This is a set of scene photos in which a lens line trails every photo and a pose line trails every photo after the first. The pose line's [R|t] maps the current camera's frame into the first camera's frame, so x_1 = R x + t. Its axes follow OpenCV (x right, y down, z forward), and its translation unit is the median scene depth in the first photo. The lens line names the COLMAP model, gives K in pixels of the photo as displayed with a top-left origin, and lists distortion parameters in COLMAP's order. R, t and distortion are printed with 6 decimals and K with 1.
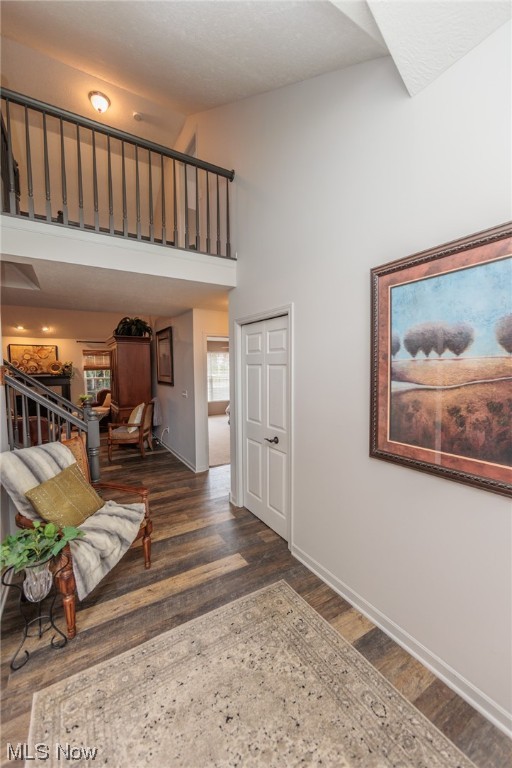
lens RADIAL K [[300.8, 0, 254.1], [0, 300.8, 387.2], [0, 0, 1]] dist [-0.002146, -0.000299]
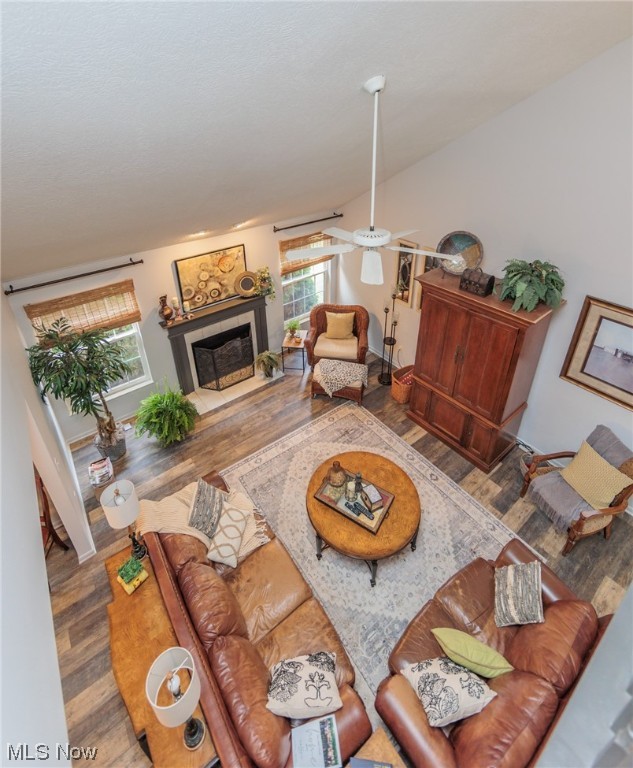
lens RADIAL K [[381.5, 0, 308.2], [0, 381.5, 292.1], [0, 0, 1]] dist [0.007317, 0.000692]
pose [[0.994901, -0.055074, 0.084490, -0.612809], [0.018776, 0.924238, 0.381354, -0.317194], [-0.099092, -0.377823, 0.920560, 0.342186]]
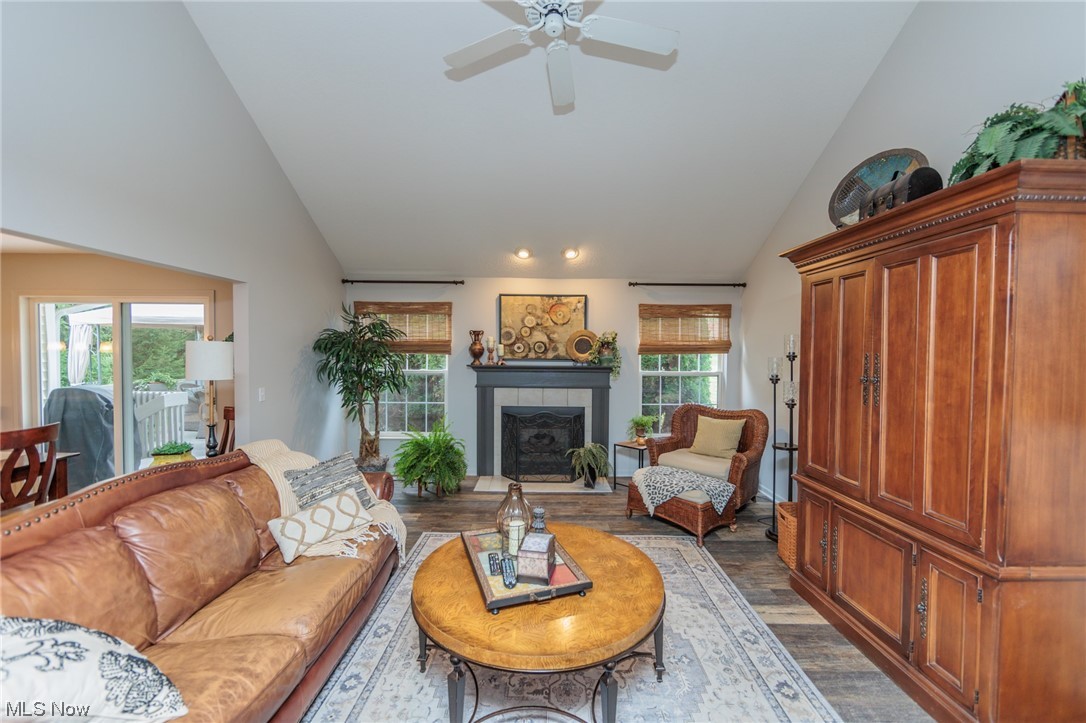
lens RADIAL K [[425.4, 0, 545.8], [0, 425.4, 359.1], [0, 0, 1]] dist [-0.002146, -0.000299]
pose [[0.861523, 0.022073, -0.507239, -0.402598], [-0.044981, 0.998444, -0.032950, -0.024922], [0.505723, 0.051204, 0.861175, 0.457767]]
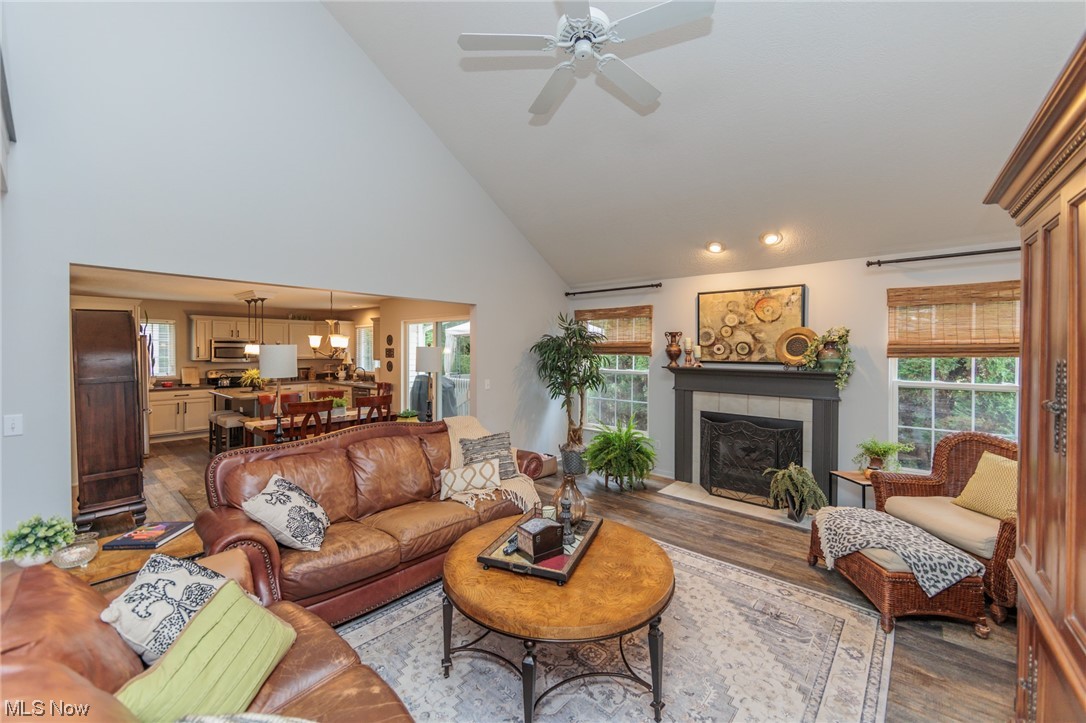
lens RADIAL K [[425.4, 0, 543.1], [0, 425.4, 353.5], [0, 0, 1]] dist [-0.002146, -0.000299]
pose [[0.311379, 0.015257, -0.950163, -0.284407], [-0.067042, 0.997732, -0.005950, -0.034859], [0.947918, 0.065553, 0.311696, 0.568542]]
